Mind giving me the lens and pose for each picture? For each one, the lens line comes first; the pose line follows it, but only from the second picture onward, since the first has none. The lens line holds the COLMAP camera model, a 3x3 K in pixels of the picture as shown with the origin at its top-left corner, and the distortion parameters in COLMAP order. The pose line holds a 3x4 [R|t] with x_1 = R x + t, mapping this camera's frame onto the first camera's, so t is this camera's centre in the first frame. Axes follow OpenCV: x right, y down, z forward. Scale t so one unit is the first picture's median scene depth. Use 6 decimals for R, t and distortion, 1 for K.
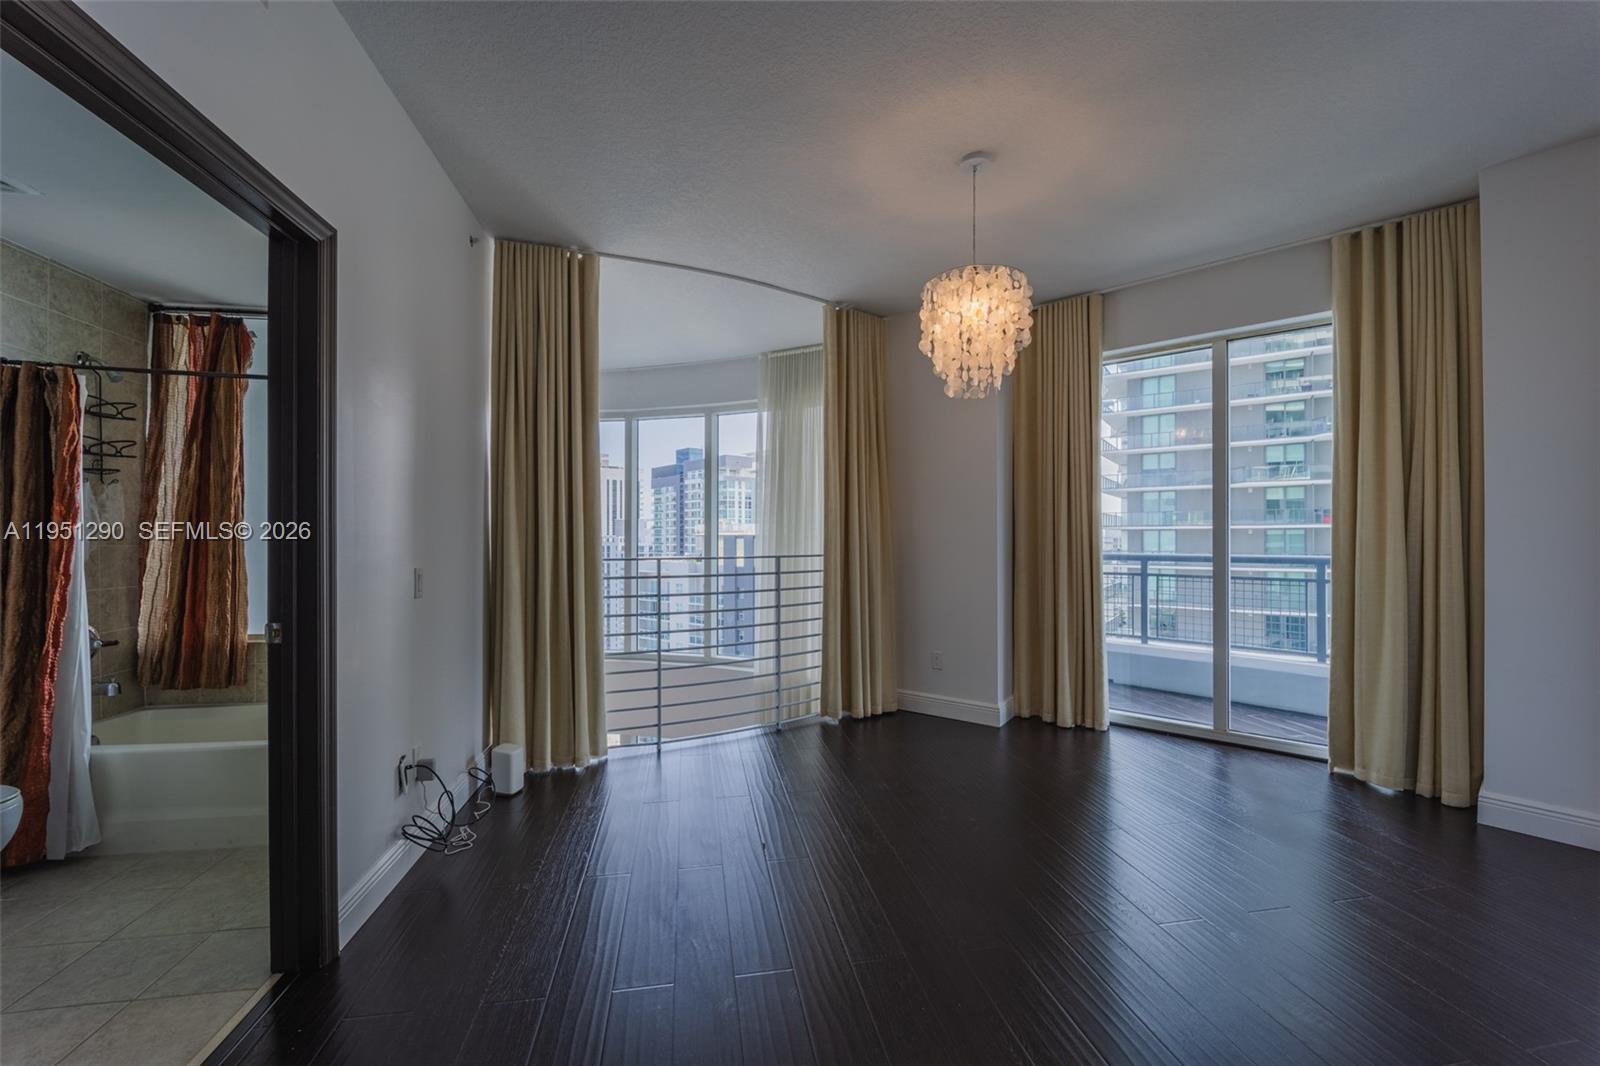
lens RADIAL K [[642.3, 0, 800.0], [0, 642.3, 533.0], [0, 0, 1]] dist [0.001789, -0.004303]
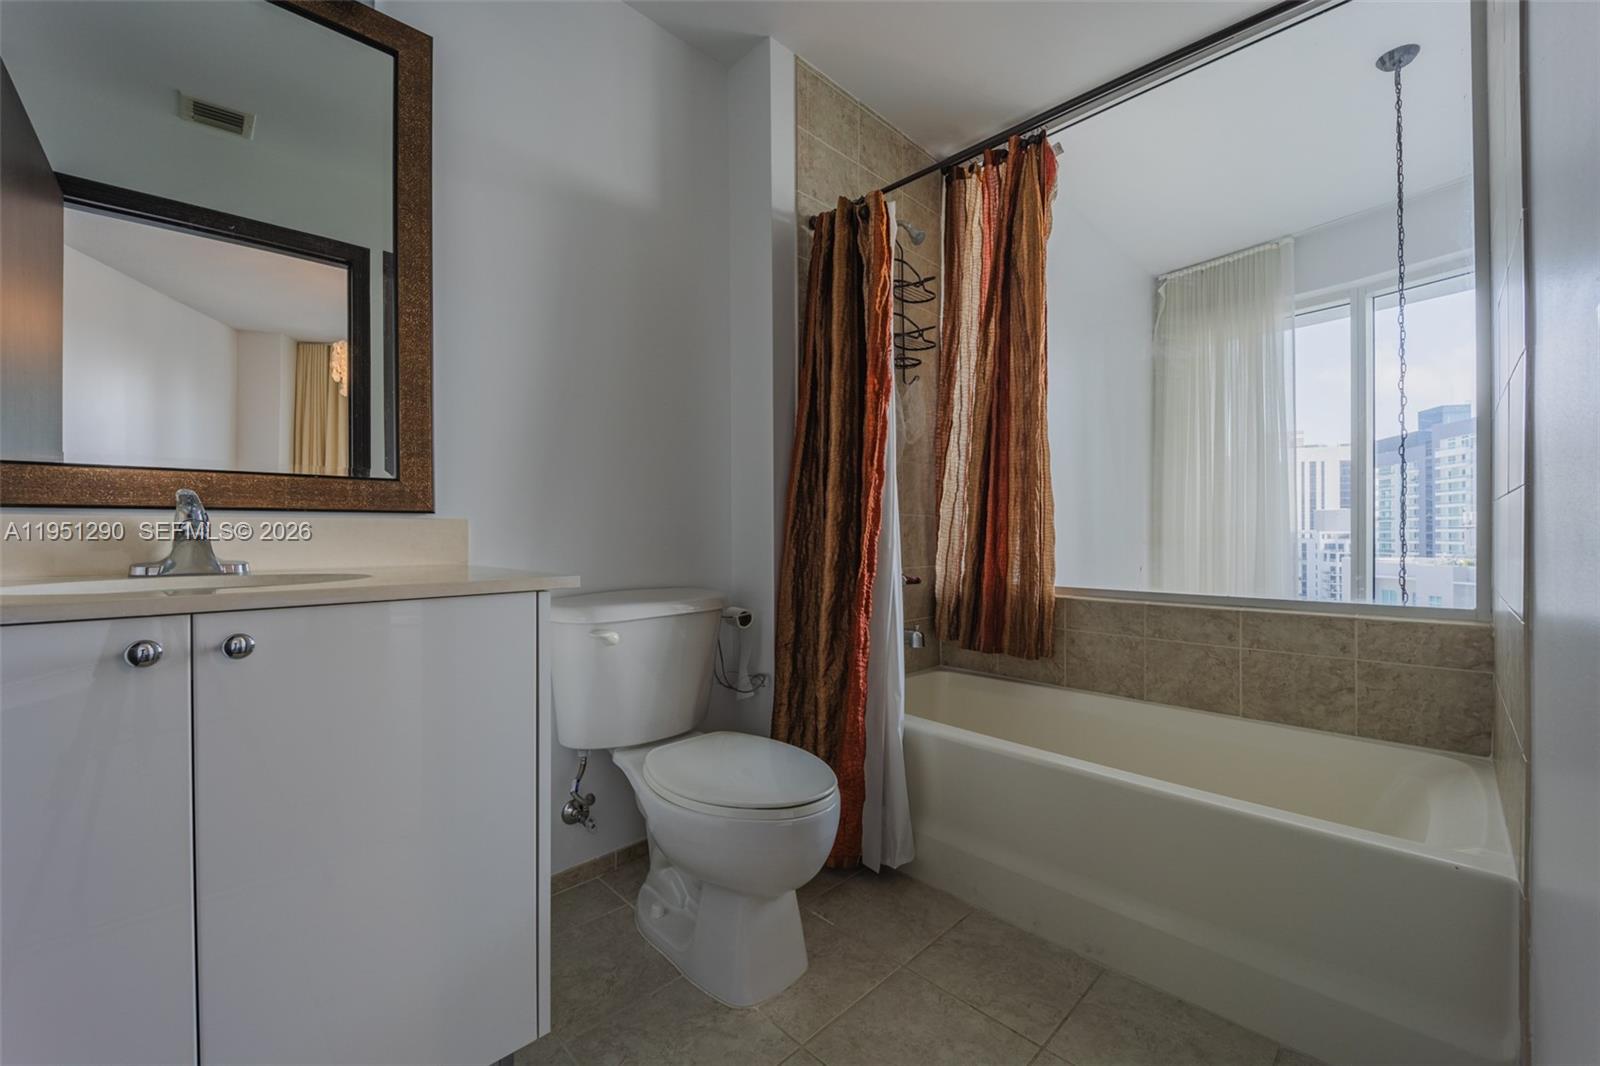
lens RADIAL K [[642.3, 0, 800.0], [0, 642.3, 533.0], [0, 0, 1]] dist [0.001789, -0.004303]
pose [[0.579103, -0.000463, -0.815254, -0.594161], [0.006046, 0.999975, 0.003727, 0.126861], [0.815232, -0.007087, 0.579091, 0.493654]]
